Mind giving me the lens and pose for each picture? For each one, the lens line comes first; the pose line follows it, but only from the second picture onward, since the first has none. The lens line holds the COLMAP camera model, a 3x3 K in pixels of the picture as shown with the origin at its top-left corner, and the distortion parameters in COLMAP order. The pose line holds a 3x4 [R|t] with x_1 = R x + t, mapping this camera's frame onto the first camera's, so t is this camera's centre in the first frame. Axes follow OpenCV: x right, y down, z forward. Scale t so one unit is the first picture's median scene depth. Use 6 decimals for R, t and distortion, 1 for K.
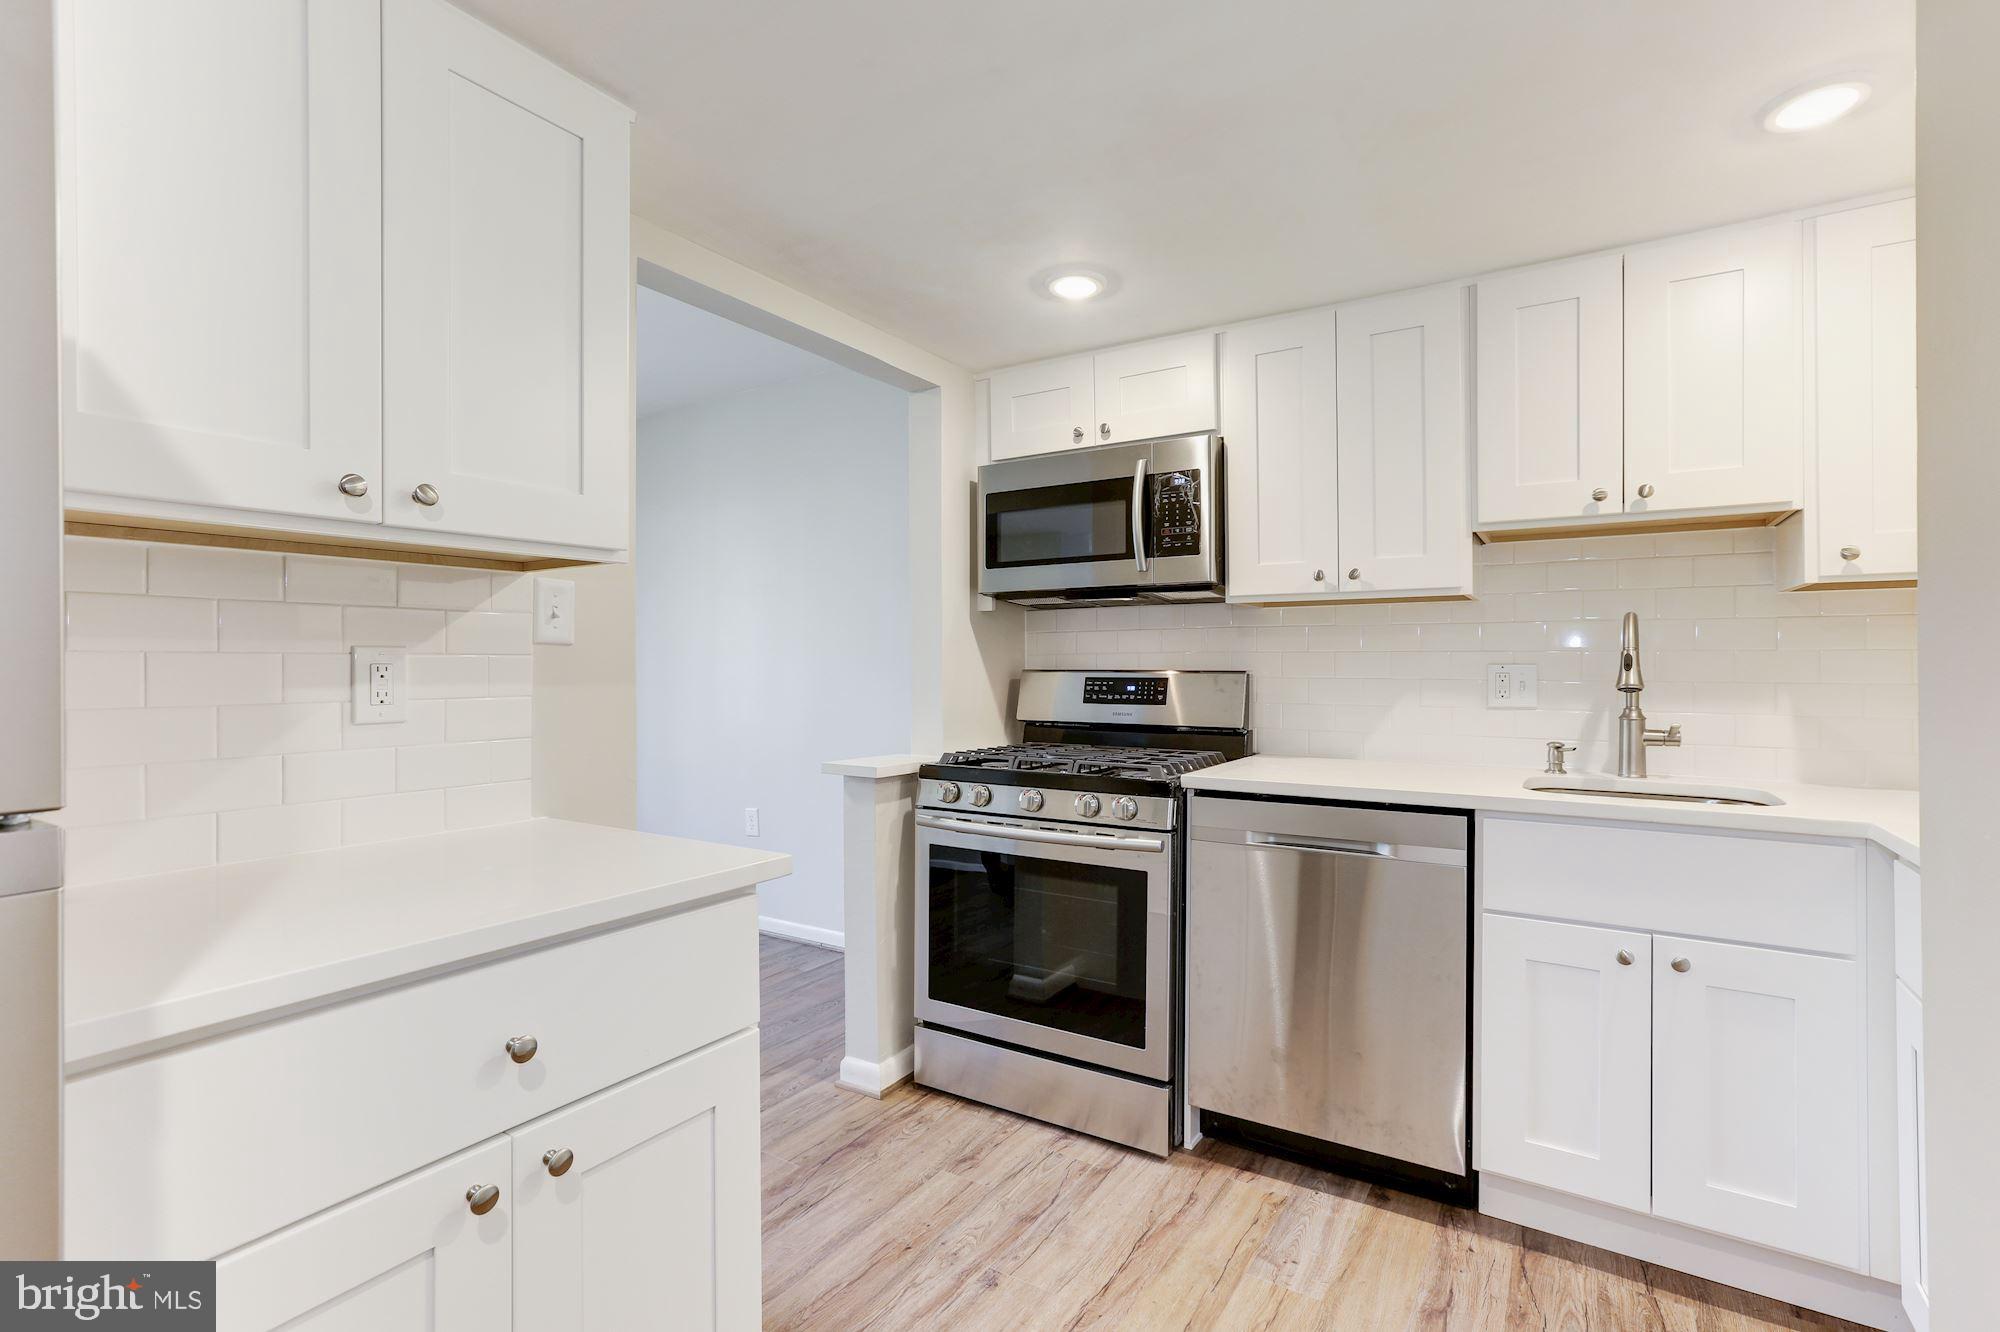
lens RADIAL K [[910.6, 0, 1012.0], [0, 910.6, 664.7], [0, 0, 1]] dist [-0.001100, 0.006130]
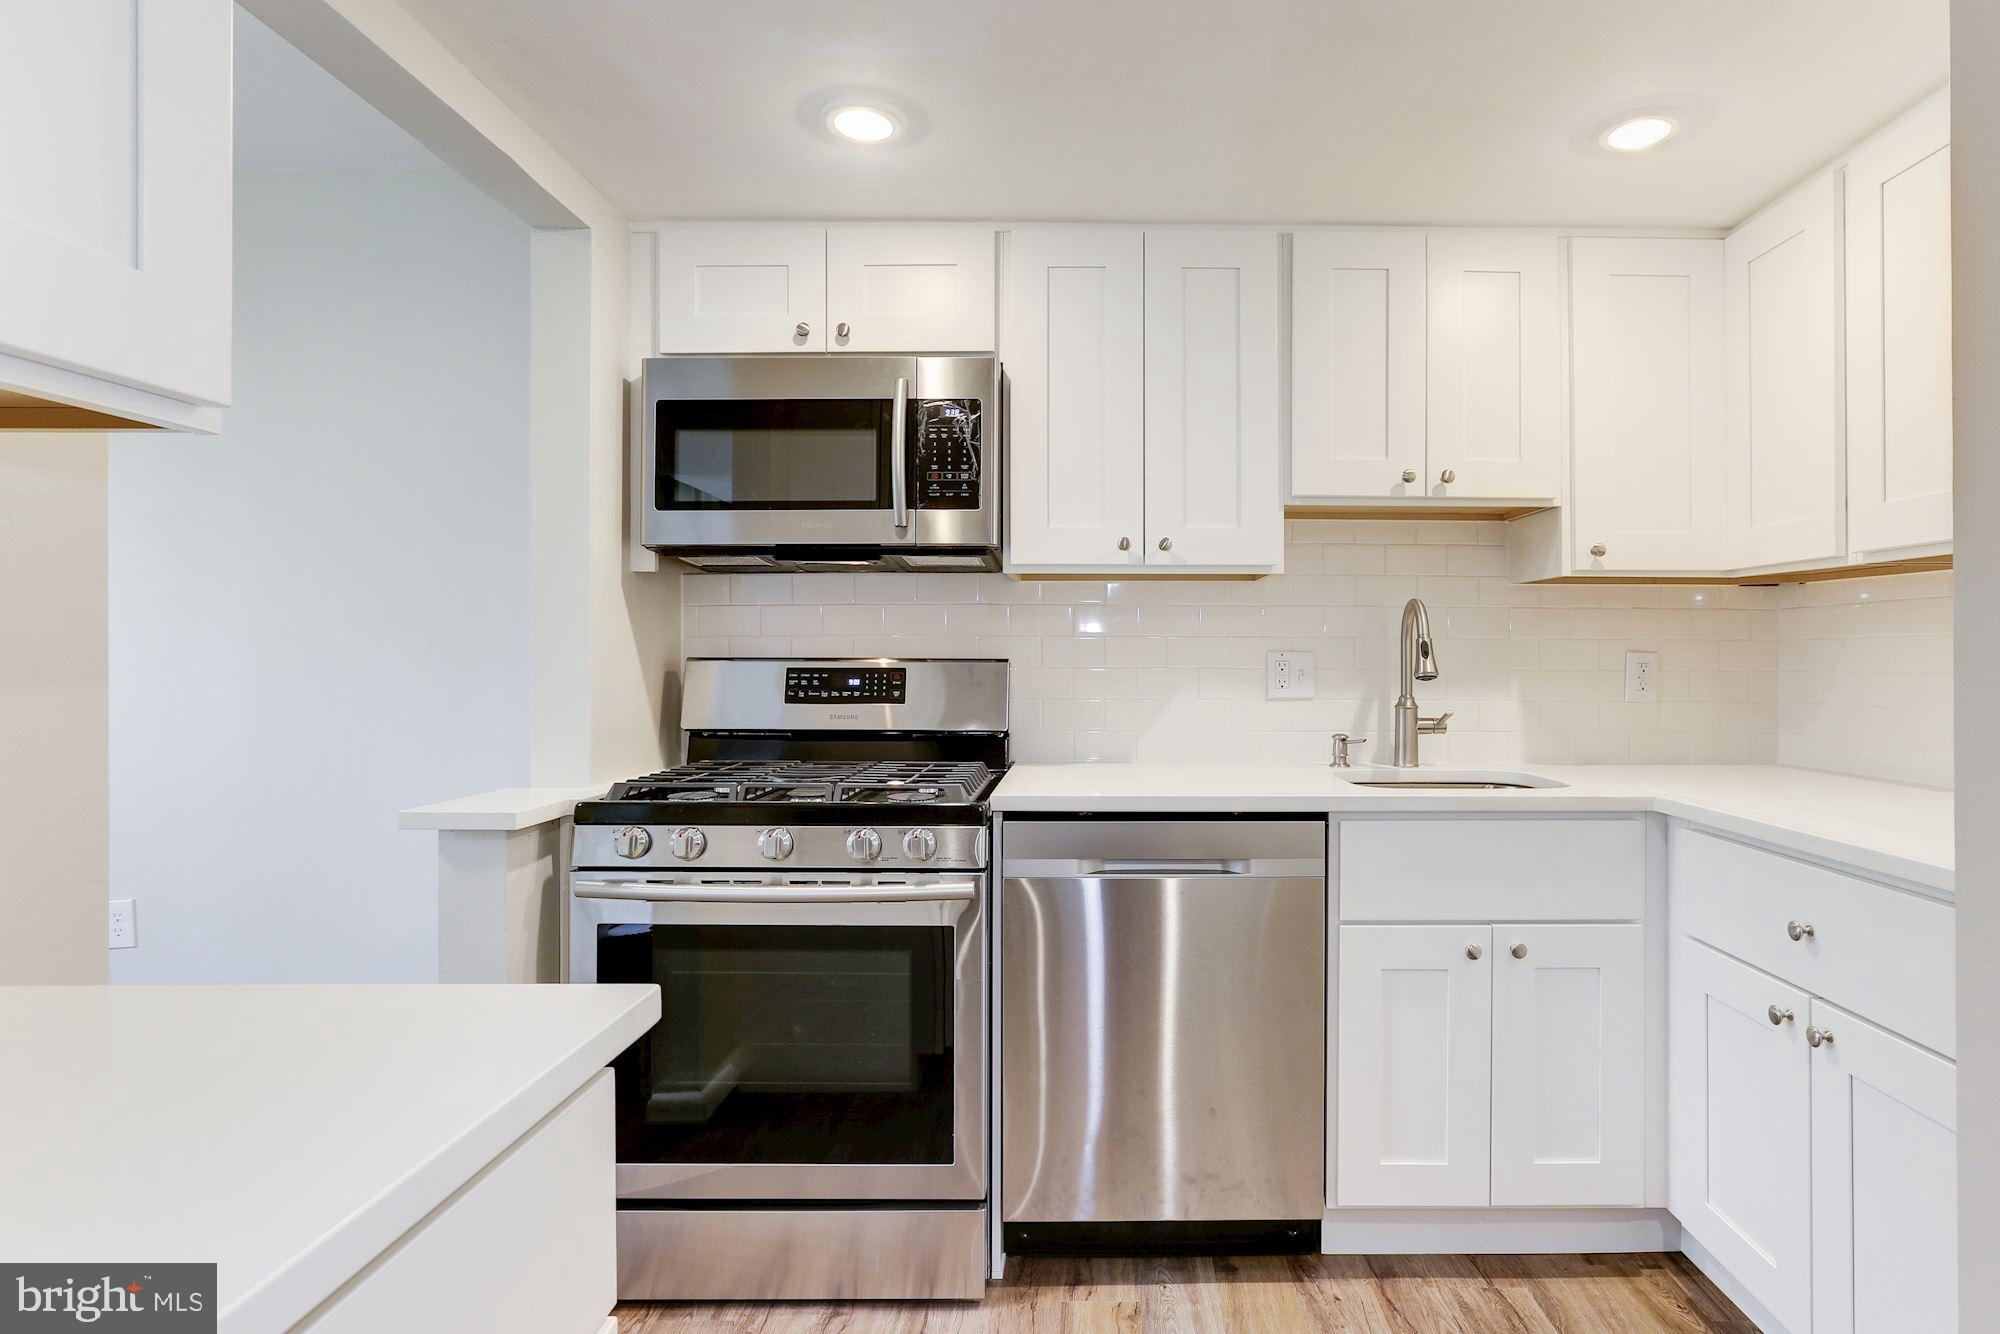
lens RADIAL K [[1069.9, 0, 1080.9], [0, 1069.9, 651.1], [0, 0, 1]] dist [-0.017795, 0.001156]
pose [[0.851036, 0.005198, 0.525082, -0.215449], [-0.002479, 0.999980, -0.005882, 0.006070], [-0.525102, 0.003704, 0.851031, 0.190904]]
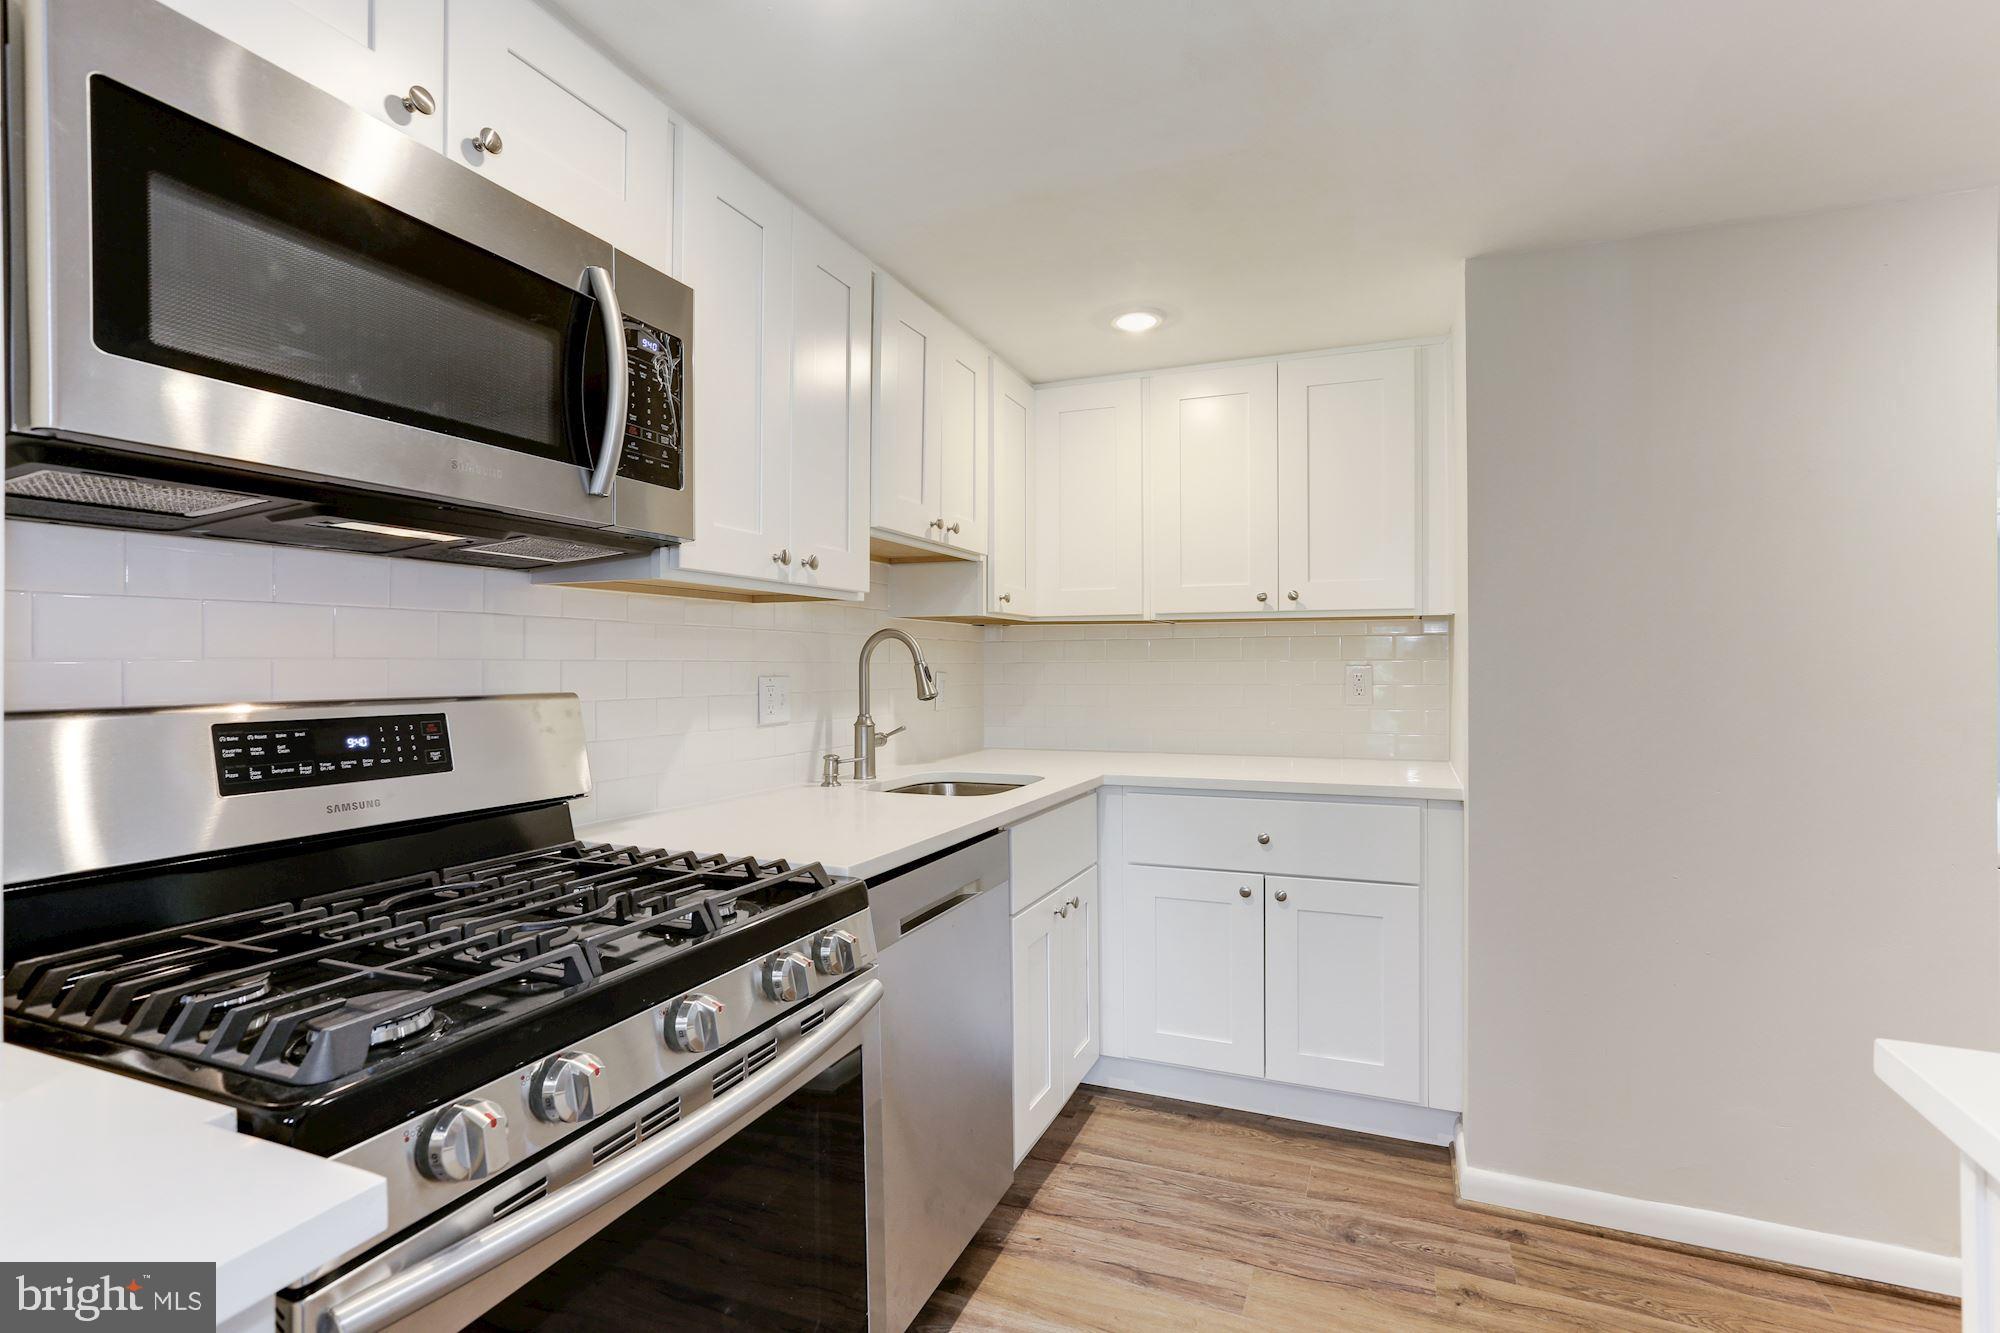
lens RADIAL K [[910.6, 0, 1012.9], [0, 910.6, 663.9], [0, 0, 1]] dist [-0.001100, 0.006130]
pose [[-0.158916, 0.002949, 0.987288, -0.419781], [0.002574, 0.999993, -0.002572, -0.011116], [-0.987289, 0.002133, -0.158923, 0.955860]]
